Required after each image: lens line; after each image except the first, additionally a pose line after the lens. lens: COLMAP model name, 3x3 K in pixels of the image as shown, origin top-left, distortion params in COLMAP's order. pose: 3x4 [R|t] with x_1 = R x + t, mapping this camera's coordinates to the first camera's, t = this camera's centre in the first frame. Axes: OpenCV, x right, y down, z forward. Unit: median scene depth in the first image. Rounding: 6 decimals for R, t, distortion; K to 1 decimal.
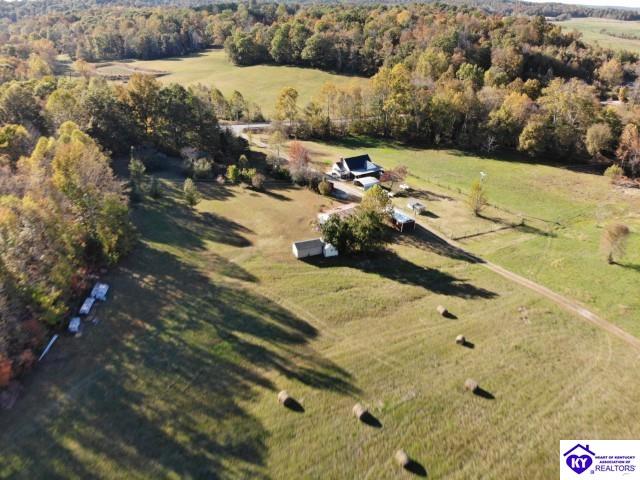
lens RADIAL K [[490.6, 0, 320.0], [0, 490.6, 240.0], [0, 0, 1]] dist [0.115810, -0.279193]
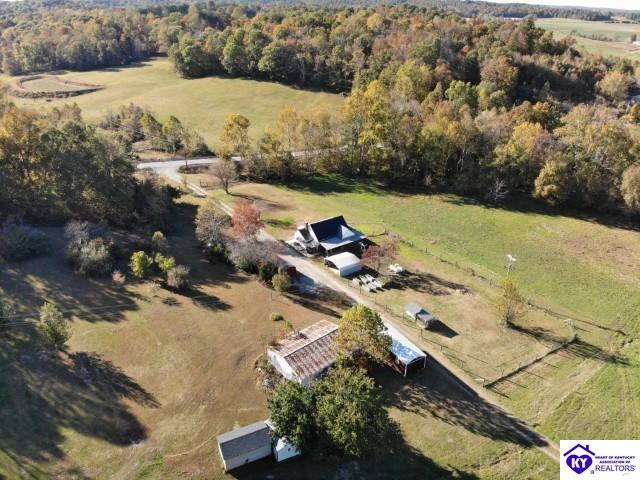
lens RADIAL K [[490.6, 0, 320.0], [0, 490.6, 240.0], [0, 0, 1]] dist [0.115810, -0.279193]
pose [[0.997906, -0.023344, 0.060316, 0.016117], [0.023456, 0.999724, -0.001154, -0.113149], [-0.060273, 0.002567, 0.998179, 0.229547]]
